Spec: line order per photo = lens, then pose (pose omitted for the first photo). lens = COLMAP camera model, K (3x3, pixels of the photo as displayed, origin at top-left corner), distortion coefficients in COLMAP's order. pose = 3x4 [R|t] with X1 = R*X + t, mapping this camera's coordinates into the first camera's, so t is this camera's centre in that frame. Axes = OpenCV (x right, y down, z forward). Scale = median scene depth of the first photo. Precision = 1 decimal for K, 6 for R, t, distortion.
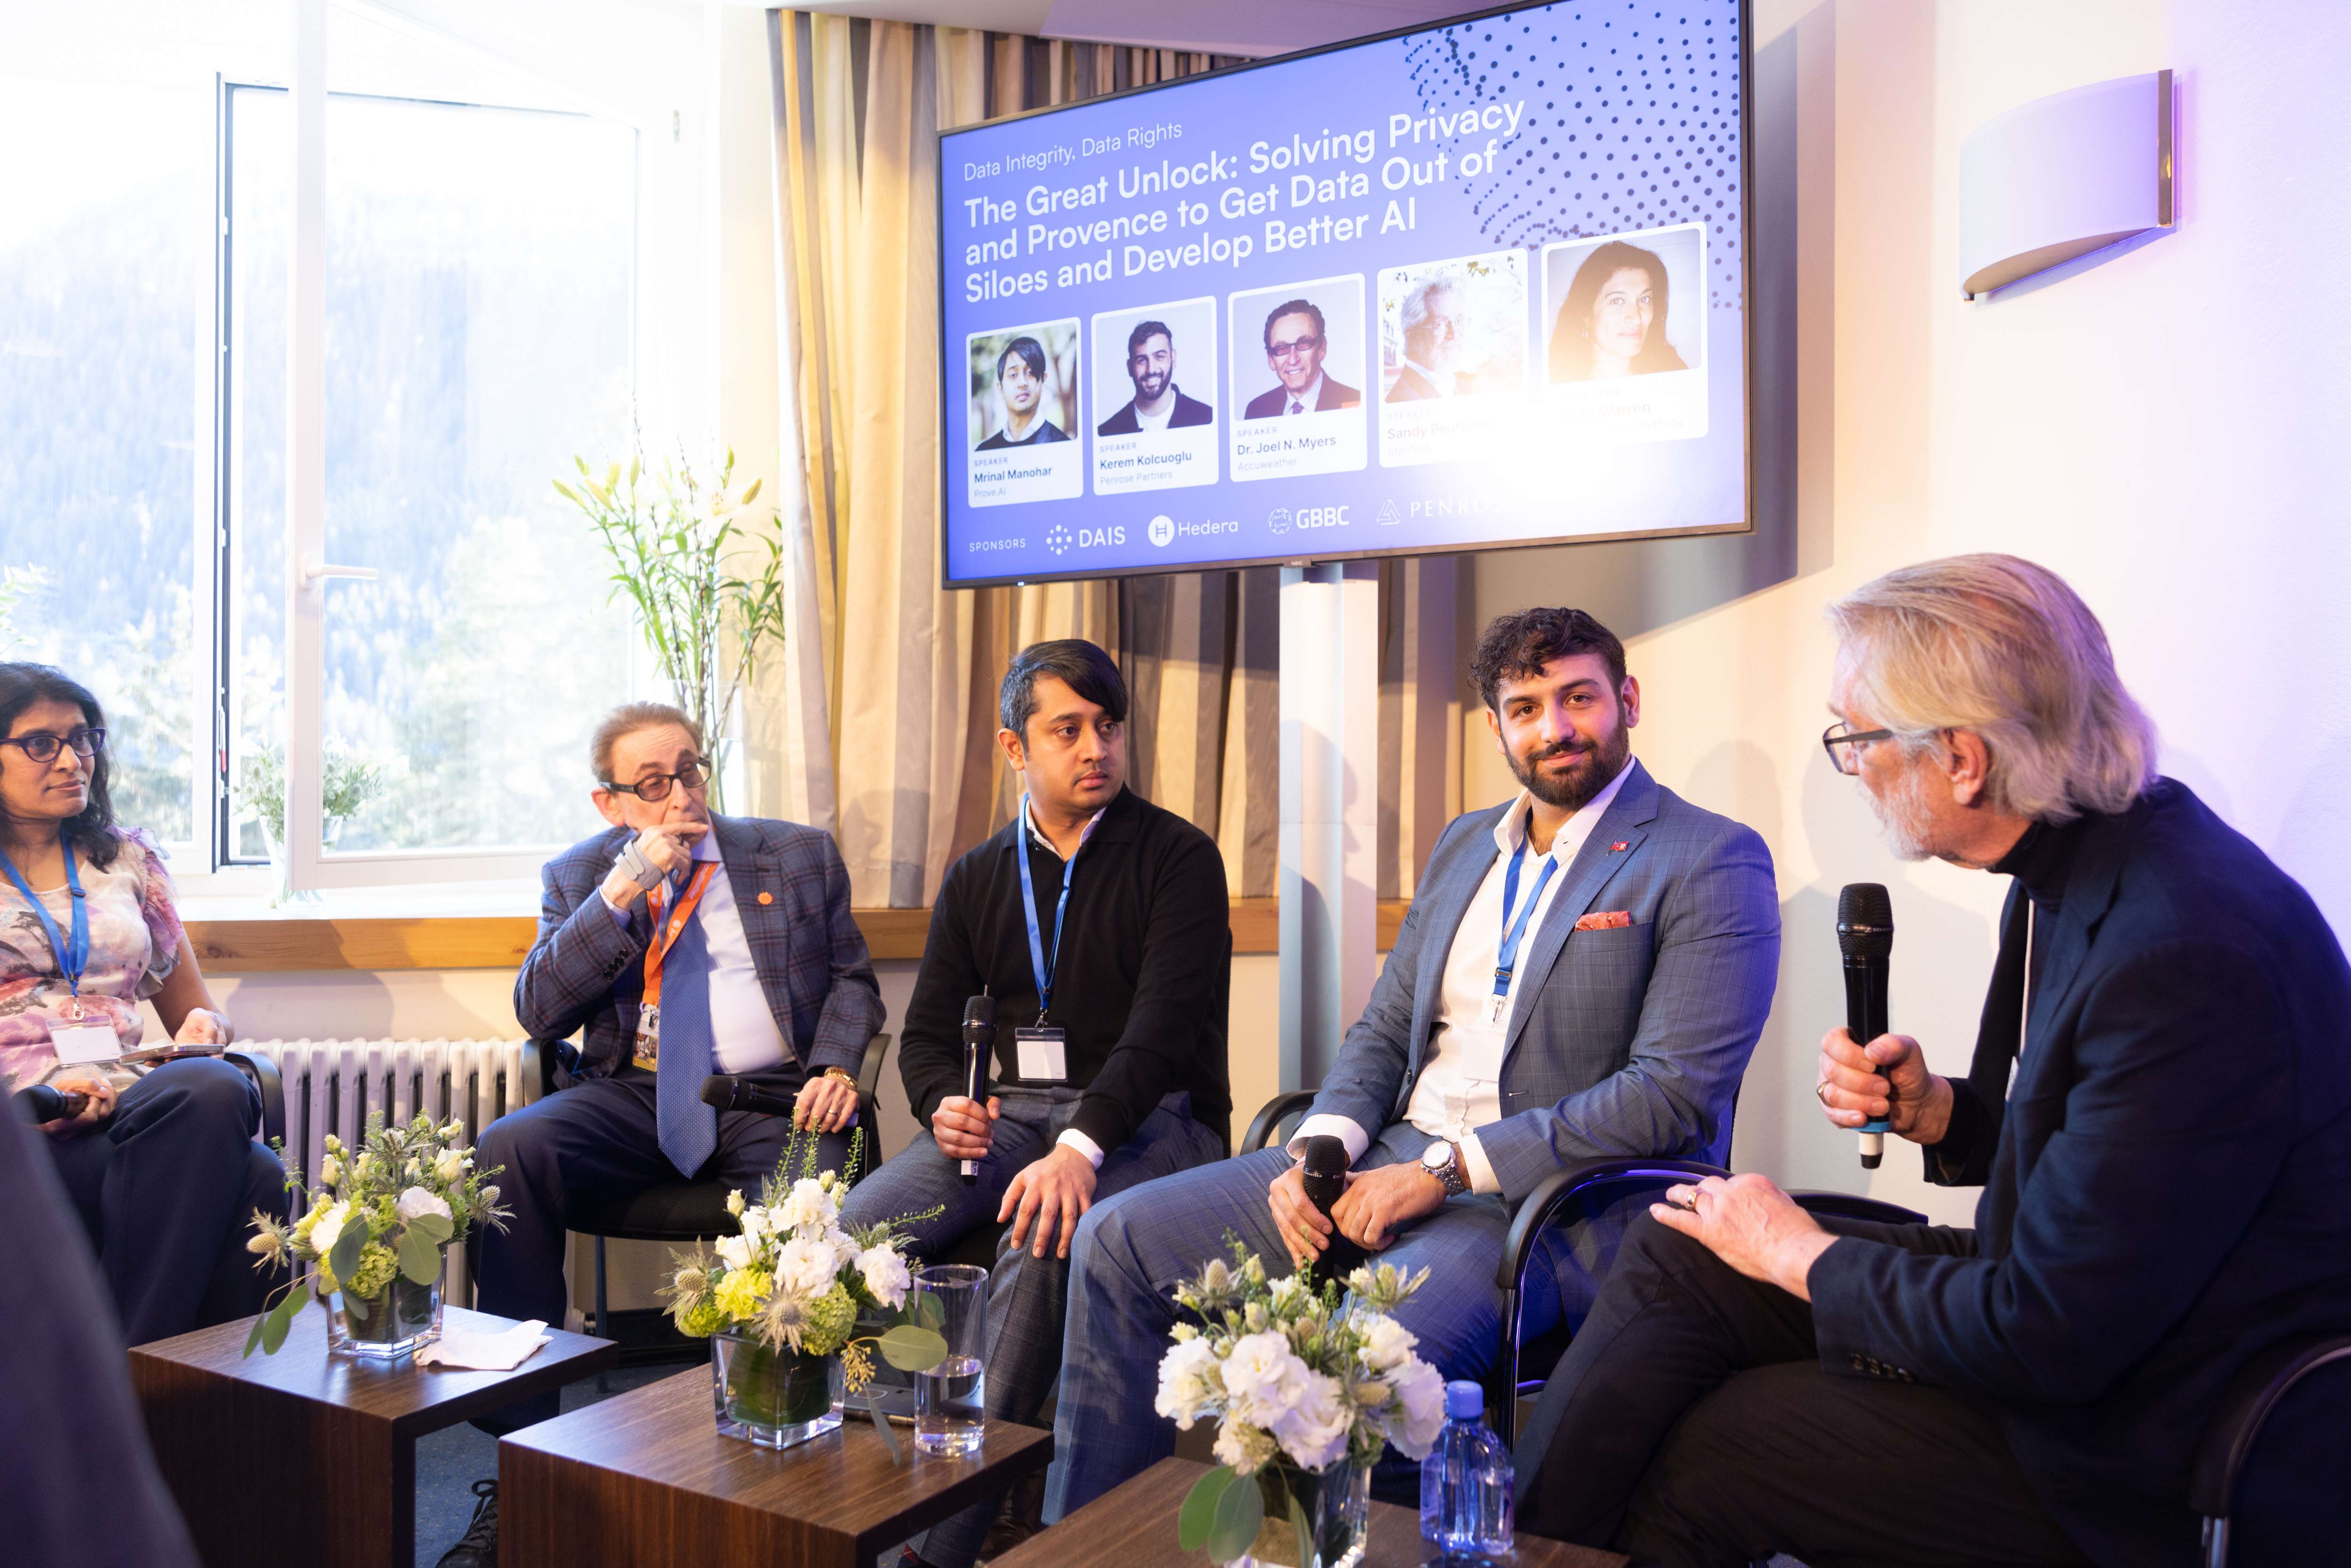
lens RADIAL K [[1910.6, 0, 1175.5], [0, 1910.6, 784.0], [0, 0, 1]] dist [-0.000175, 0.006639]
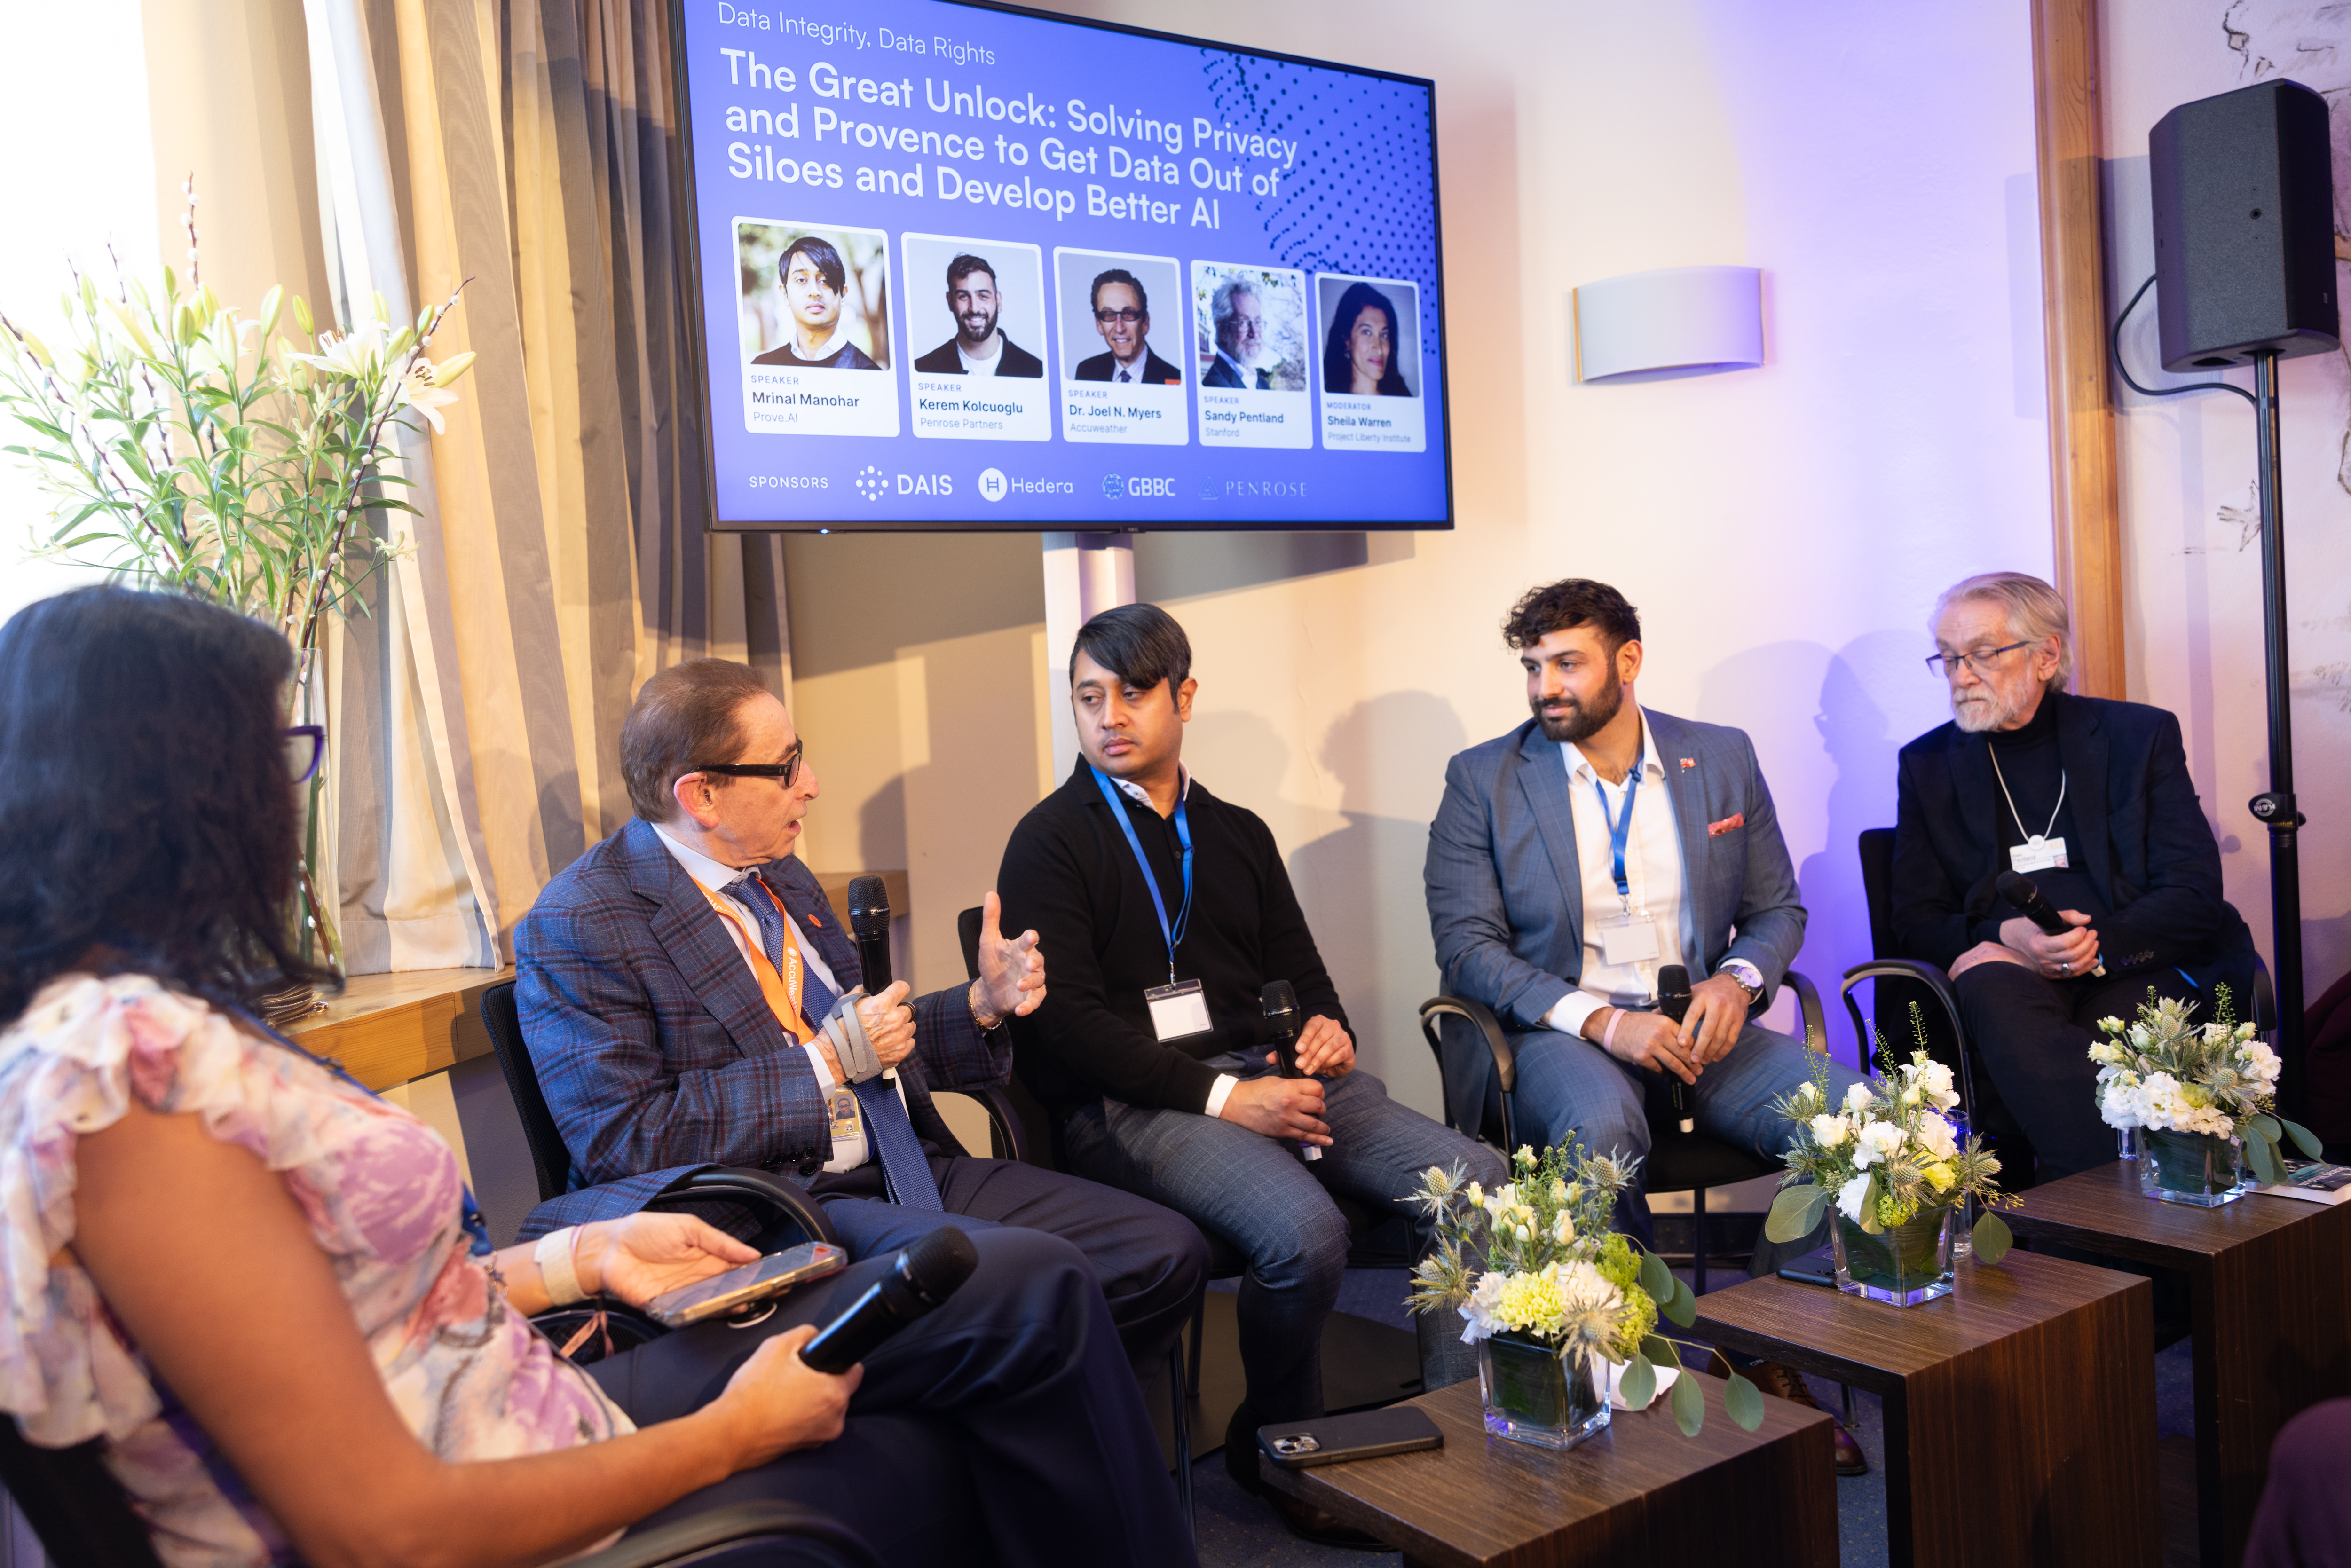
lens RADIAL K [[1910.6, 0, 1175.5], [0, 1910.6, 784.0], [0, 0, 1]] dist [-0.000175, 0.006639]
pose [[0.417564, -0.058885, 0.906738, -0.842030], [0.063364, 0.997356, 0.035590, -0.015031], [-0.906436, 0.042594, 0.420191, 0.547757]]
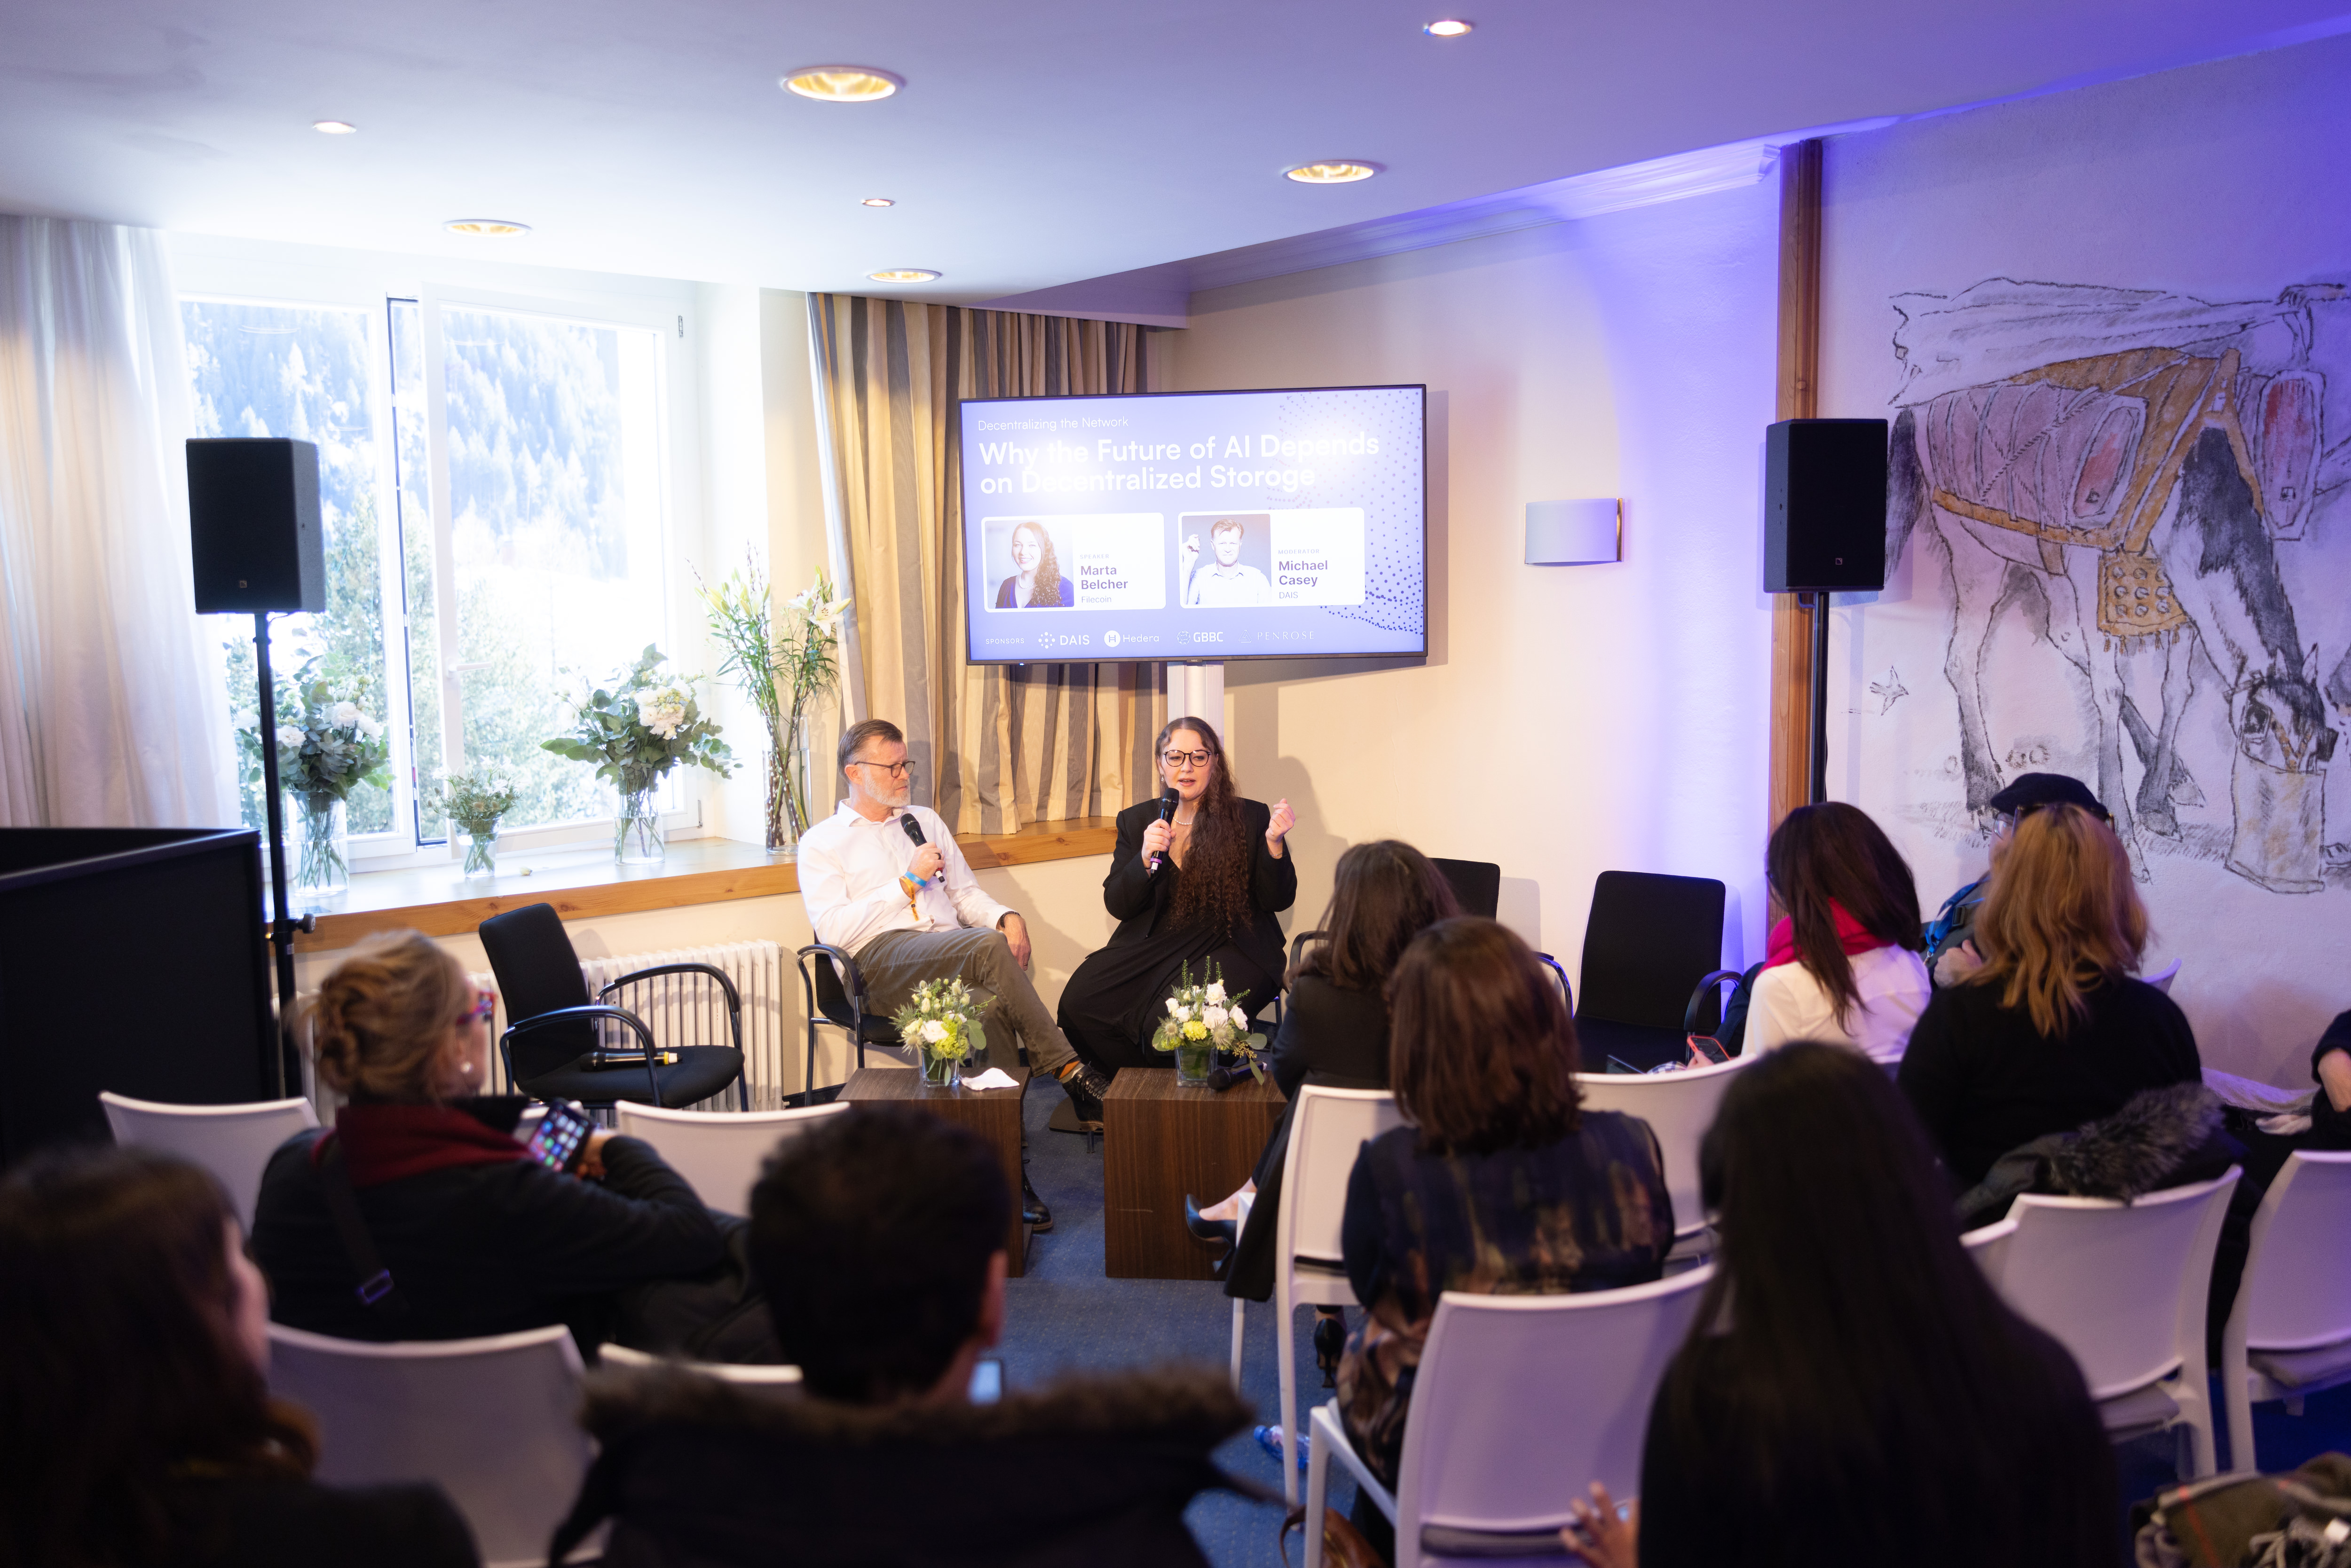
lens RADIAL K [[1910.6, 0, 1175.5], [0, 1910.6, 784.0], [0, 0, 1]] dist [-0.000175, 0.006639]
pose [[0.906833, -0.056268, 0.417718, -0.753897], [0.015530, 0.994837, 0.100293, -0.181568], [-0.421204, -0.084462, 0.903025, -0.733601]]
